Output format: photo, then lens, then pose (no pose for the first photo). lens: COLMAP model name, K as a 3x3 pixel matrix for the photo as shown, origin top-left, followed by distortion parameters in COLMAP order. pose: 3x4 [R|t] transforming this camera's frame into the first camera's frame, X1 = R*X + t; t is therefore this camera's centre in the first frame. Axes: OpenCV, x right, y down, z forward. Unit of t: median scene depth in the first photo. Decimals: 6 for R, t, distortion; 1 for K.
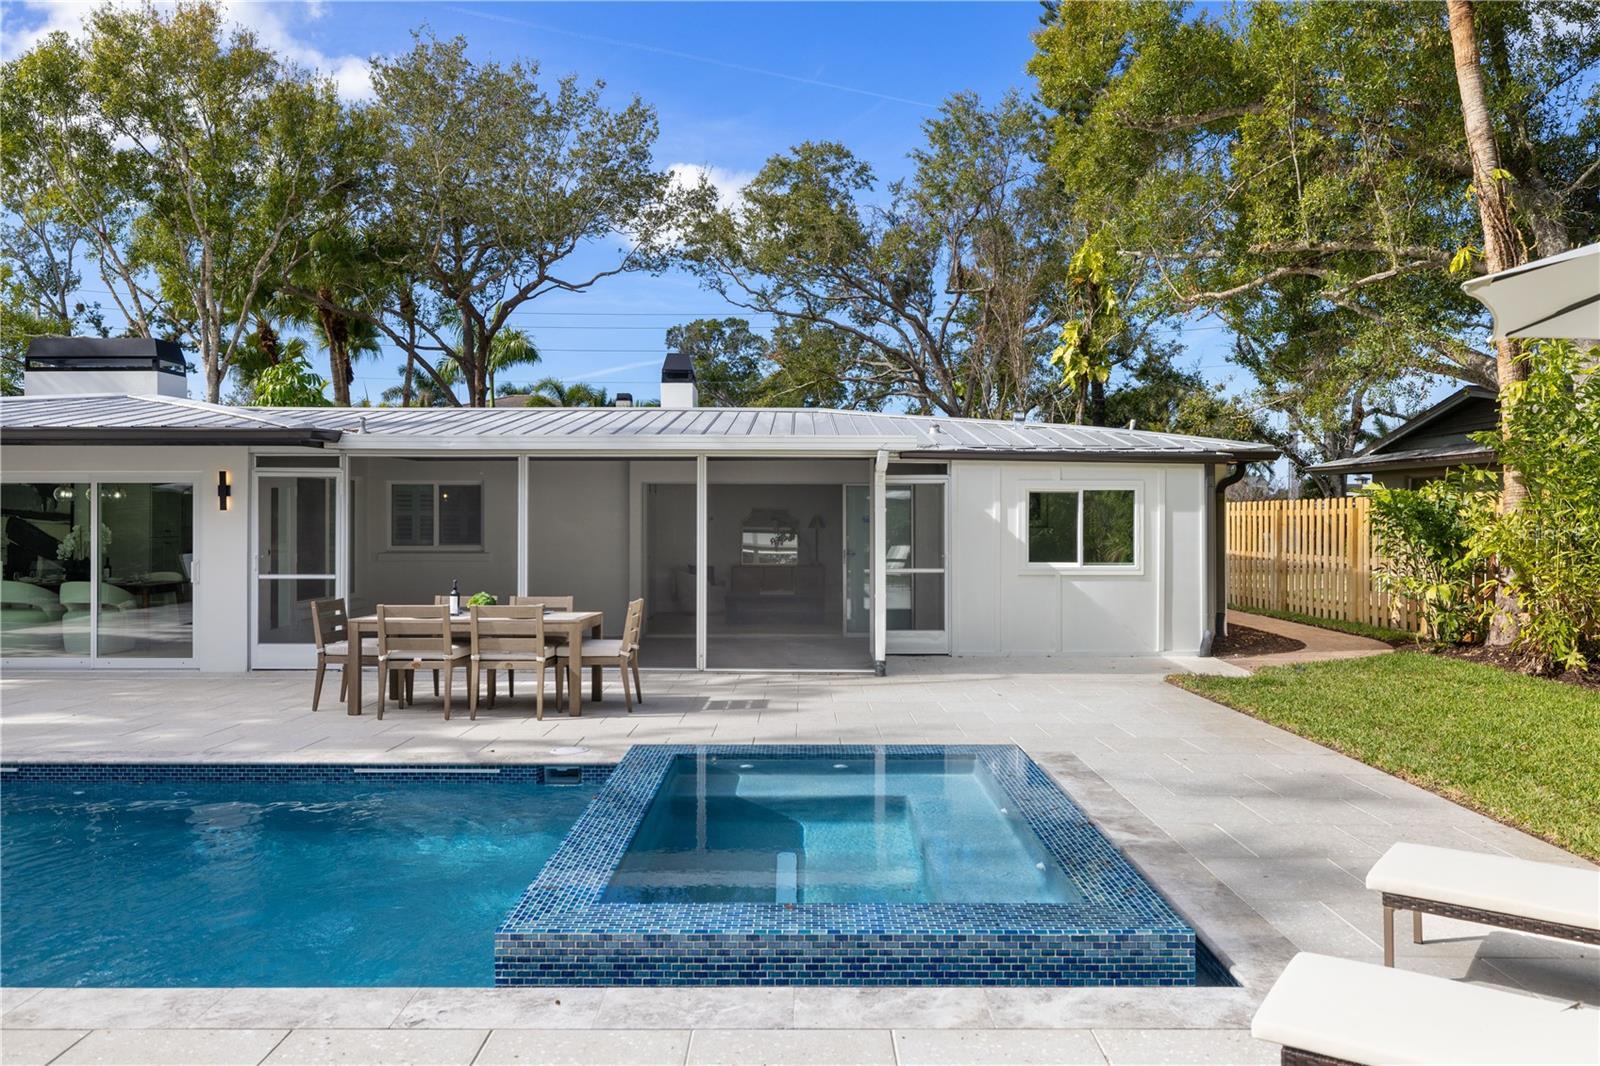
lens RADIAL K [[1147.4, 0, 796.7], [0, 1147.4, 520.8], [0, 0, 1]] dist [-0.021363, 0.005568]
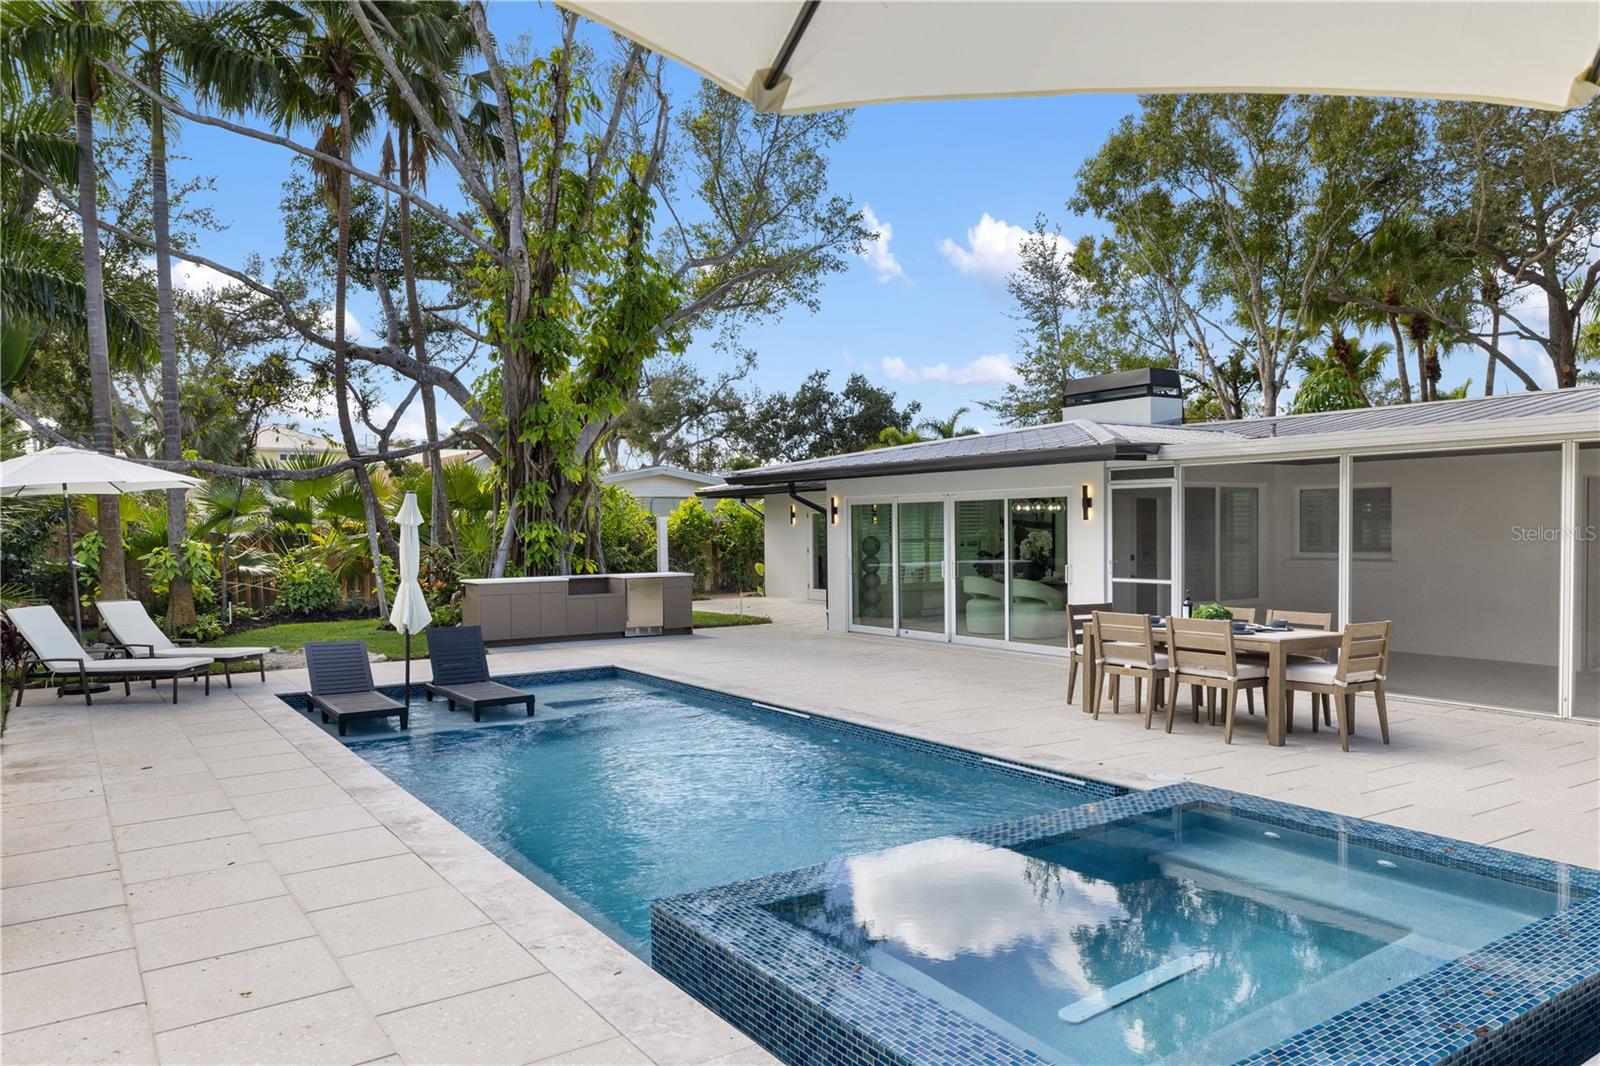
lens RADIAL K [[1072.6, 0, 800.4], [0, 1072.6, 547.2], [0, 0, 1]] dist [0.004877, 0.000100]
pose [[0.569529, 0.009012, -0.821922, 0.212507], [0.009081, 0.999810, 0.017255, -0.003094], [0.821921, -0.017291, 0.569339, 0.157566]]
